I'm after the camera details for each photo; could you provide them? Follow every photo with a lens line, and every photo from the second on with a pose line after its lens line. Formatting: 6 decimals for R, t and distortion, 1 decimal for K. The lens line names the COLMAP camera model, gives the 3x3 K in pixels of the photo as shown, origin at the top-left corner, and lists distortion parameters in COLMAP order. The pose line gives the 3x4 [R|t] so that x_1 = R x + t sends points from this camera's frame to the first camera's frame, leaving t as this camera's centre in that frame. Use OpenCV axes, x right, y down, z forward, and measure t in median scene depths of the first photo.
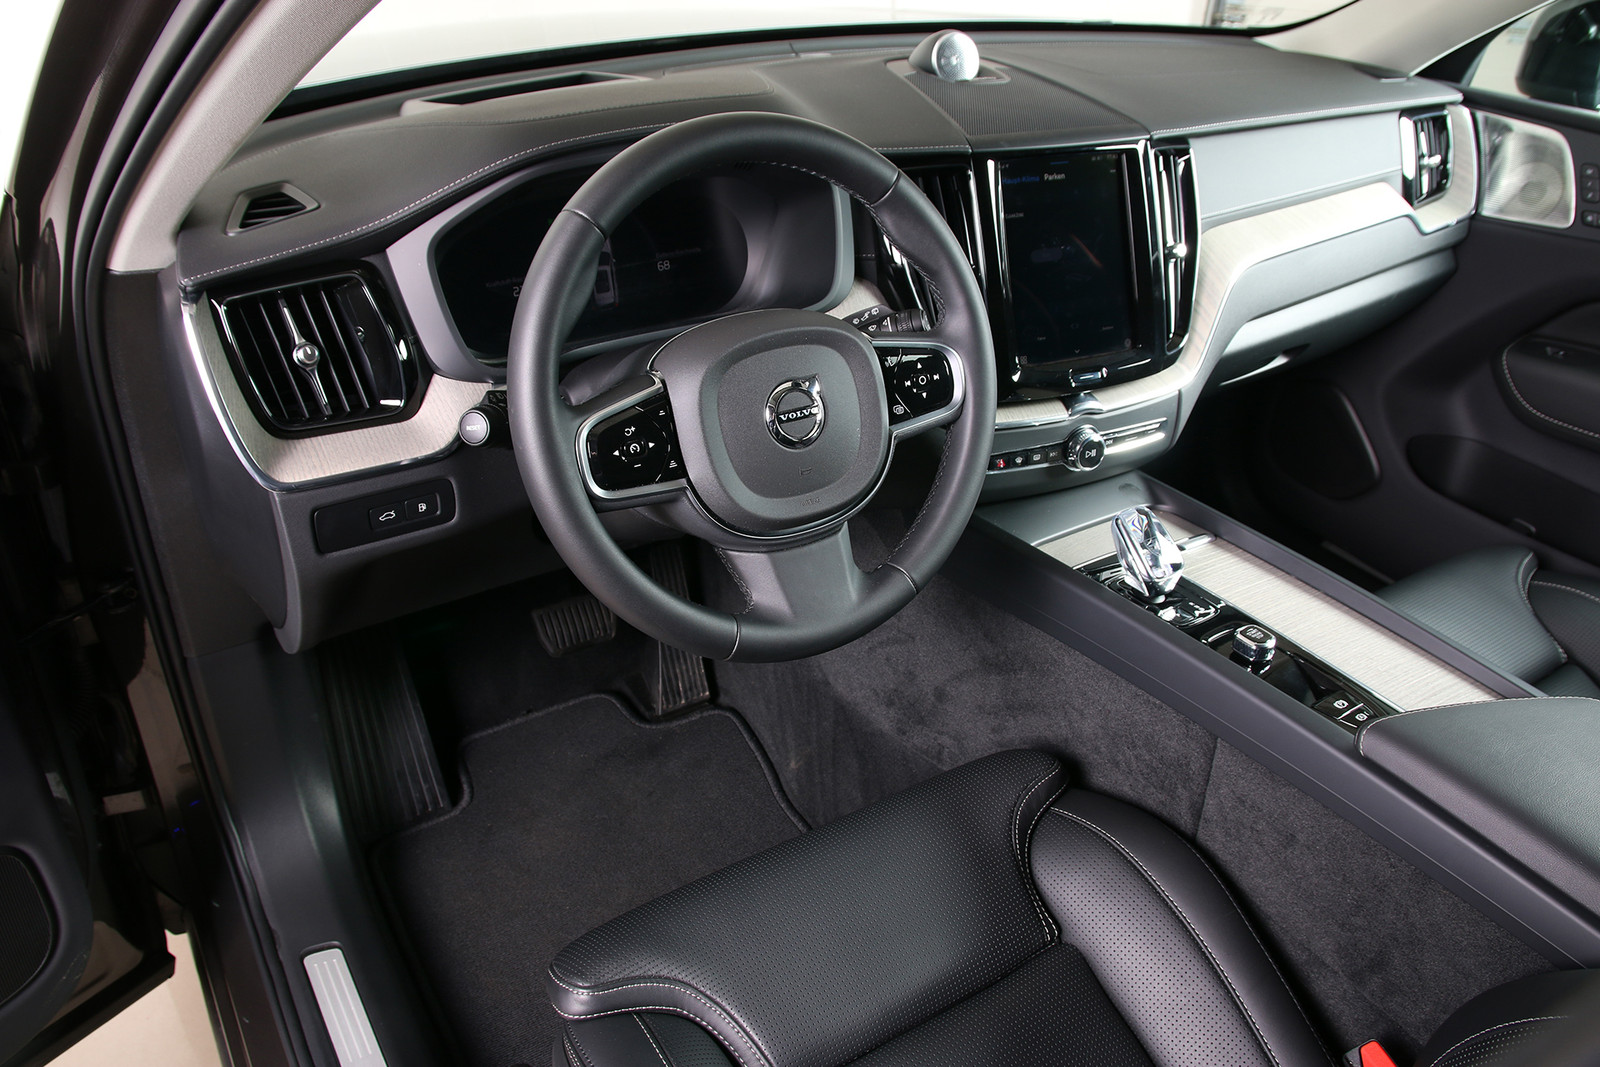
lens RADIAL K [[1212.5, 0, 800.8], [0, 1212.5, 571.6], [0, 0, 1]] dist [-0.134190, 0.088772]
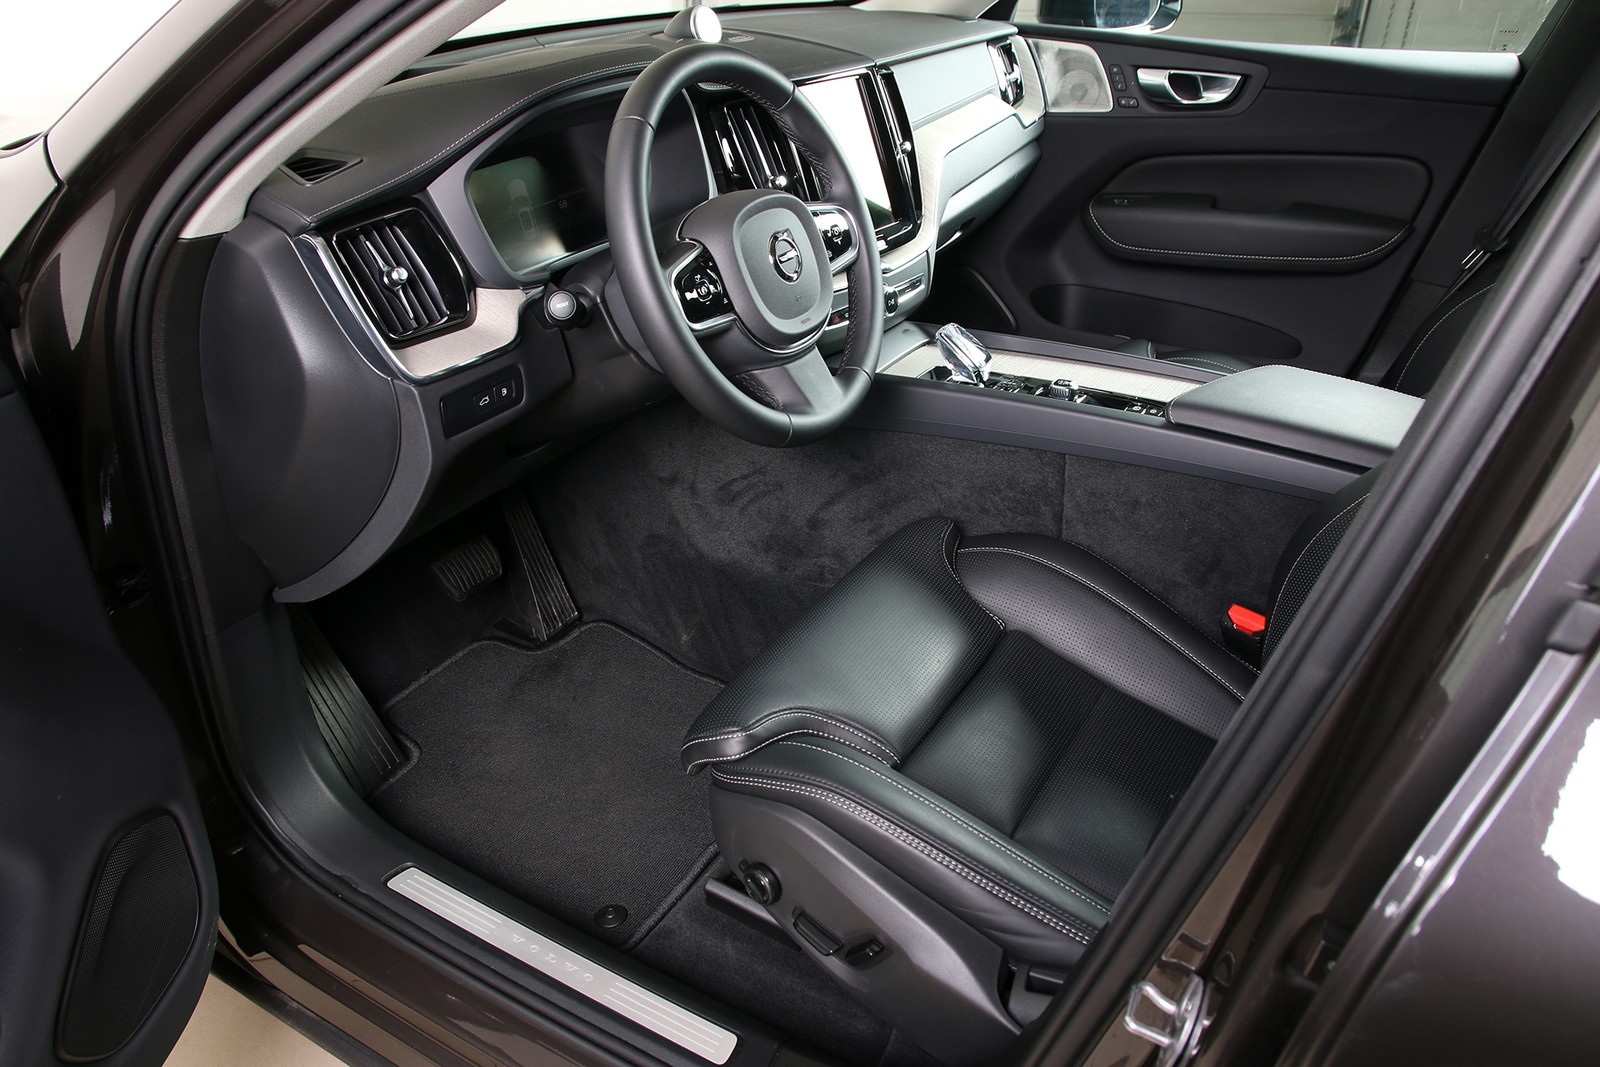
lens RADIAL K [[1212.5, 0, 800.8], [0, 1212.5, 571.6], [0, 0, 1]] dist [-0.134190, 0.088772]
pose [[0.891109, -0.253685, 0.376255, -0.377032], [0.266277, 0.963707, 0.019126, 0.121237], [-0.367452, 0.083145, 0.926319, -0.146036]]
